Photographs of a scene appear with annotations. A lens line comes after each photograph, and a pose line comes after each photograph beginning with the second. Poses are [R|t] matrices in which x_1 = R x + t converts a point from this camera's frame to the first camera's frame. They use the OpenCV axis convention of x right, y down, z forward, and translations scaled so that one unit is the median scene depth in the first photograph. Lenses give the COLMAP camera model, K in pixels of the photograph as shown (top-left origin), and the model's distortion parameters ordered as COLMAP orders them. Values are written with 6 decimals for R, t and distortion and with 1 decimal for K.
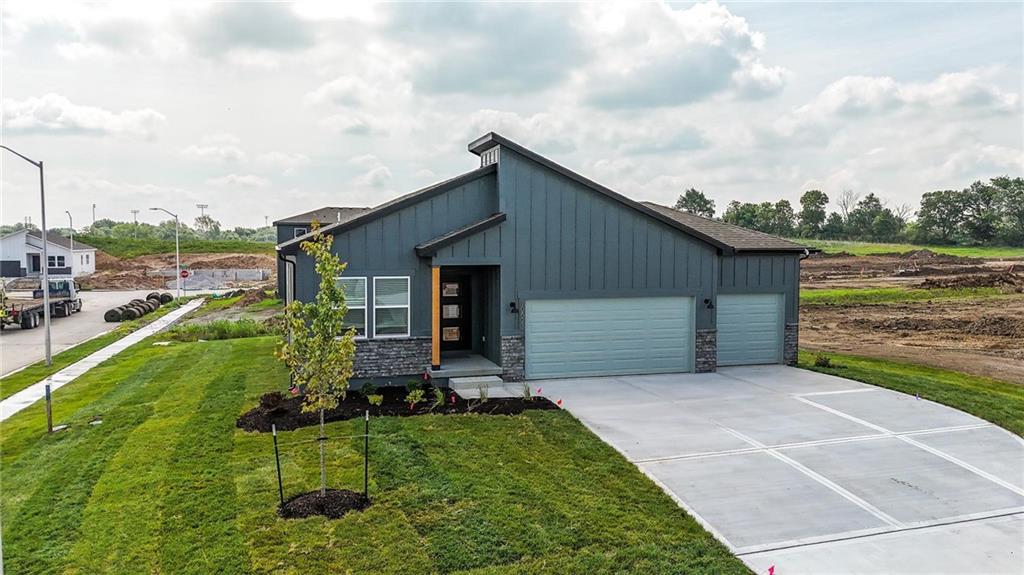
lens RADIAL K [[754.5, 0, 511.3], [0, 754.5, 289.9], [0, 0, 1]] dist [0.044817, -0.004733]
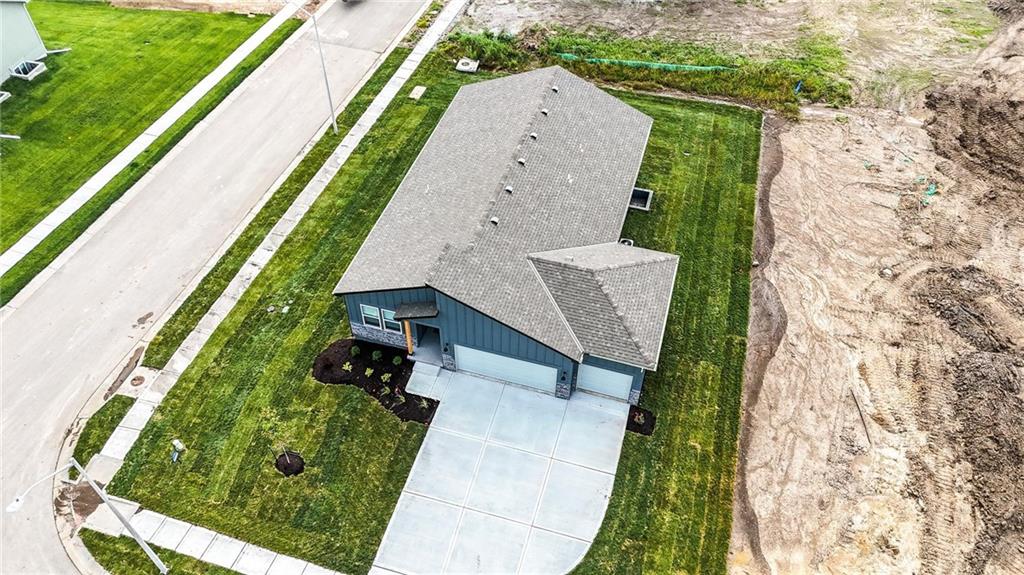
lens RADIAL K [[754.5, 0, 512.8], [0, 754.5, 285.5], [0, 0, 1]] dist [0.044817, -0.004733]
pose [[0.832622, 0.409721, -0.372652, 0.694507], [-0.049687, 0.725395, 0.686537, -1.236611], [0.551609, -0.553110, 0.624338, 0.026410]]
